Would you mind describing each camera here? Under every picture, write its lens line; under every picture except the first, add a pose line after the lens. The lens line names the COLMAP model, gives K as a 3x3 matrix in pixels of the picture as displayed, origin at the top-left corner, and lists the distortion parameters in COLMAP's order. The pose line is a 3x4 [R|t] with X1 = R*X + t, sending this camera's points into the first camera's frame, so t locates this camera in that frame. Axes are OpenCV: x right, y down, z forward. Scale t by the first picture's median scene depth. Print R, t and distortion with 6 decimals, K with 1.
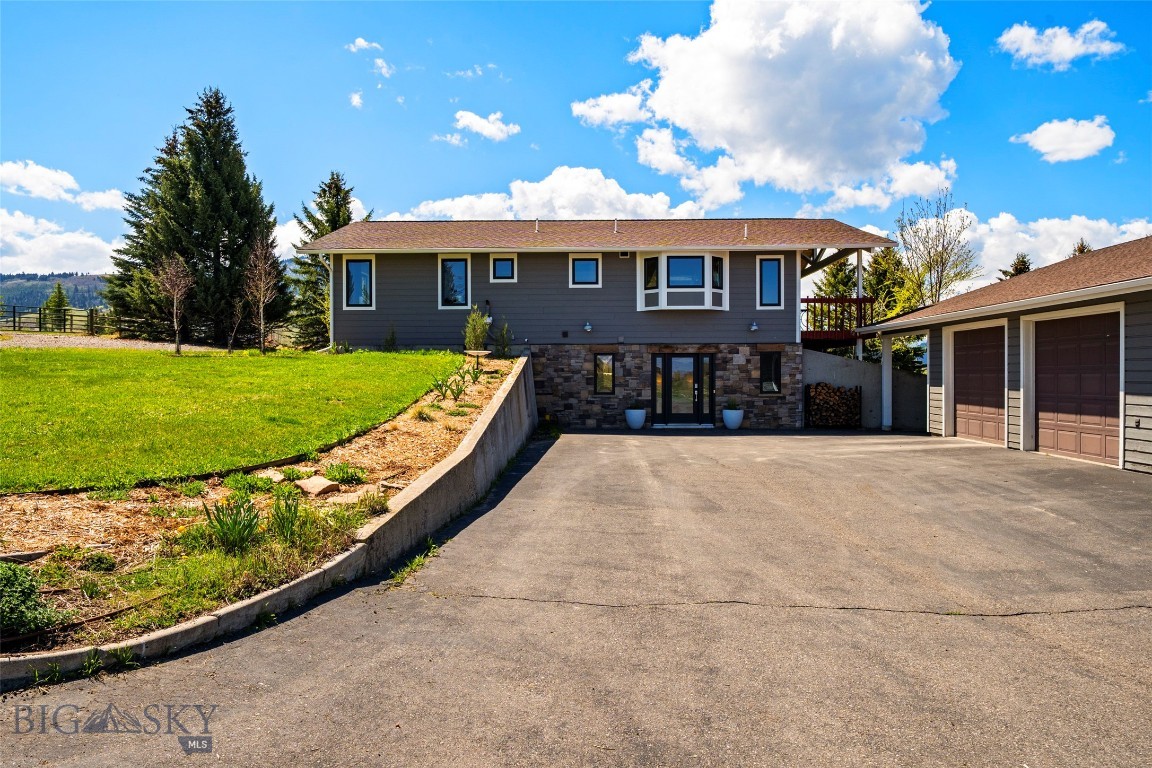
lens RADIAL K [[775.0, 0, 576.0], [0, 775.0, 384.0], [0, 0, 1]] dist [-0.001483, 0.001807]
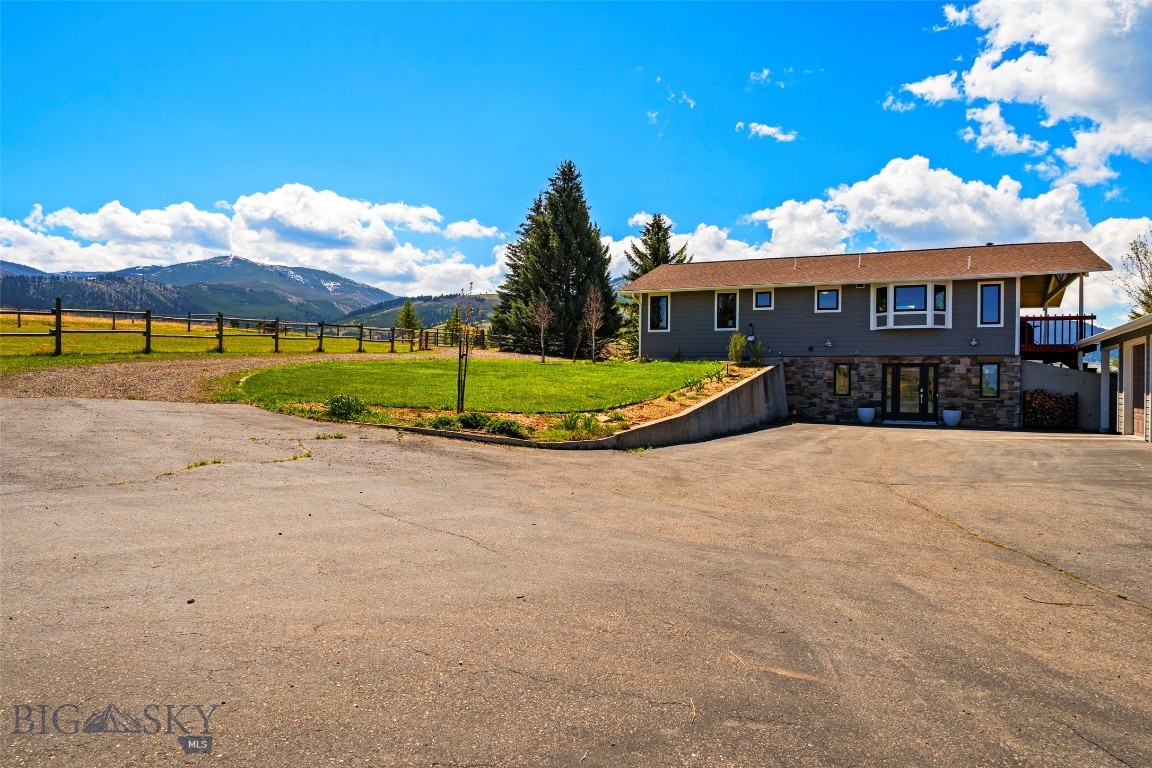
lens RADIAL K [[775.0, 0, 576.0], [0, 775.0, 384.0], [0, 0, 1]] dist [-0.001483, 0.001807]
pose [[0.912737, 0.014055, -0.408307, 0.157228], [-0.019194, 0.999780, -0.008491, 0.013294], [0.408097, 0.015587, 0.912805, -0.339191]]
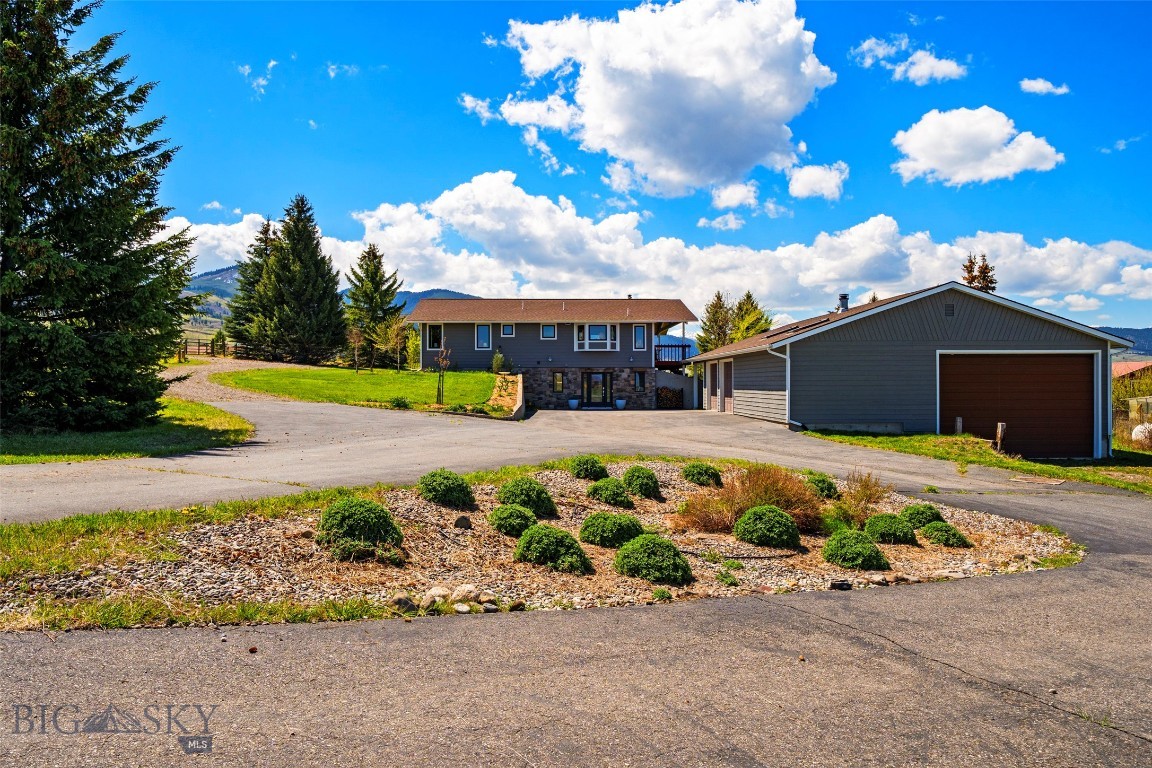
lens RADIAL K [[775.0, 0, 576.0], [0, 775.0, 384.0], [0, 0, 1]] dist [-0.001483, 0.001807]
pose [[0.998038, 0.000609, 0.062613, -0.042994], [0.000133, 0.999930, -0.011839, 0.015278], [-0.062615, 0.011824, 0.997968, -1.015752]]
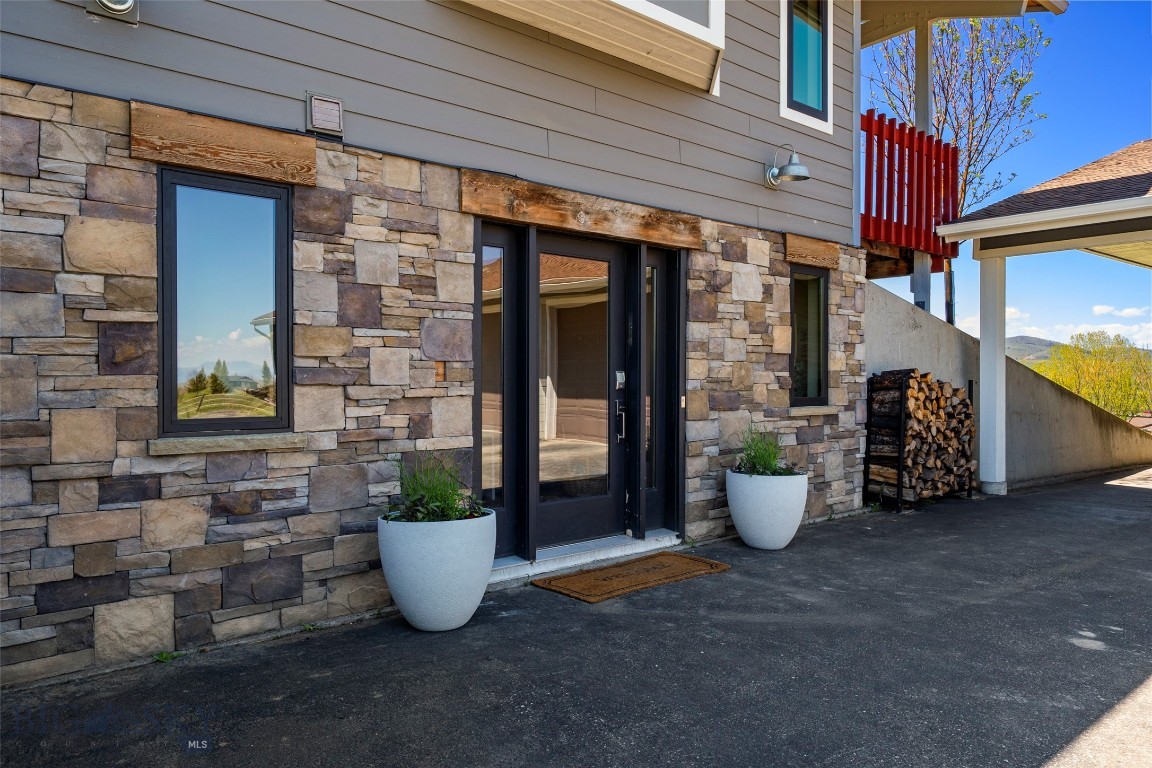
lens RADIAL K [[775.0, 0, 576.0], [0, 775.0, 384.0], [0, 0, 1]] dist [-0.001483, 0.001807]
pose [[0.756311, -0.002179, 0.654208, -0.014248], [0.006864, 0.999966, -0.004605, 0.004683], [-0.654176, 0.007974, 0.756300, 0.831049]]
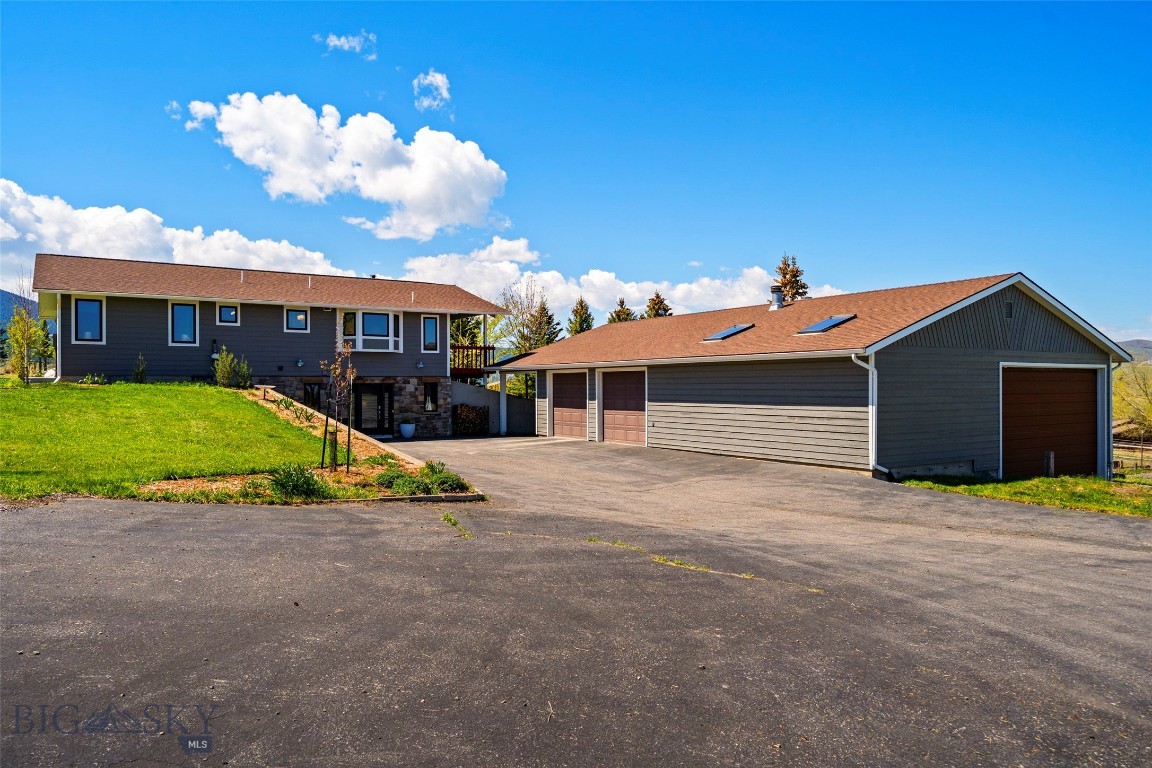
lens RADIAL K [[775.0, 0, 576.0], [0, 775.0, 384.0], [0, 0, 1]] dist [-0.001483, 0.001807]
pose [[0.823007, 0.001678, 0.568029, -0.337763], [0.008102, 0.999859, -0.014692, -0.015806], [-0.567974, 0.016694, 0.822877, -0.322757]]
